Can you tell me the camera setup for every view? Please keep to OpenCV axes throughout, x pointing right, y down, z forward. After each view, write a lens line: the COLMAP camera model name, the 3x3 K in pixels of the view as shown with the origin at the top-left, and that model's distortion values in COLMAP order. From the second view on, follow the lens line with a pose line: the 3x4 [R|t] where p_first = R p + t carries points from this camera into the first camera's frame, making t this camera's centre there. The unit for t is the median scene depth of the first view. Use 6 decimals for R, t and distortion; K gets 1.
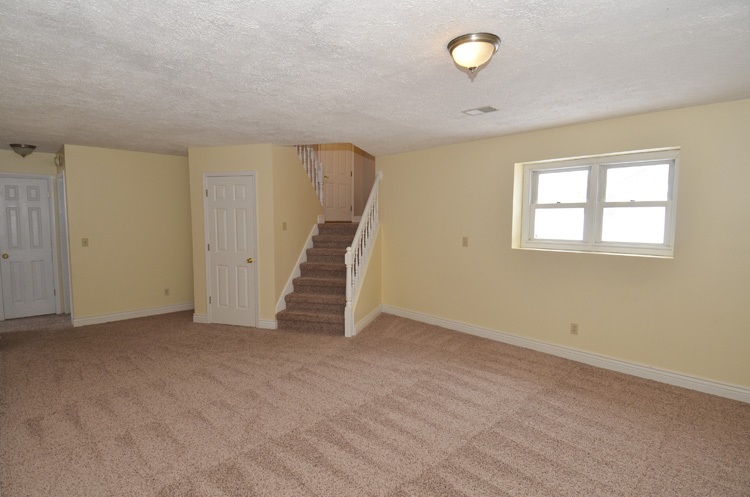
lens RADIAL K [[377.9, 0, 393.7], [0, 377.9, 250.5], [0, 0, 1]] dist [0.002096, 0.000056]
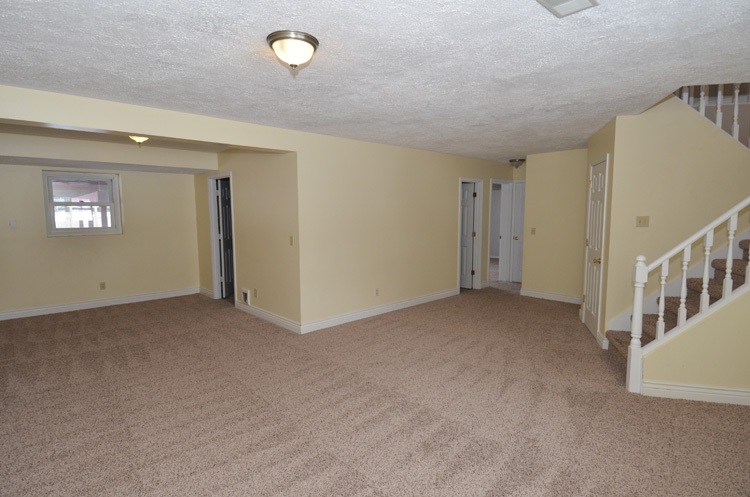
lens RADIAL K [[395.8, 0, 374.4], [0, 395.8, 253.5], [0, 0, 1]] dist [0.047392, -0.043412]
pose [[-0.023167, 0.103636, -0.994345, 0.726814], [-0.080646, 0.991177, 0.105185, -0.061254], [0.996474, 0.082626, -0.014605, 0.698674]]
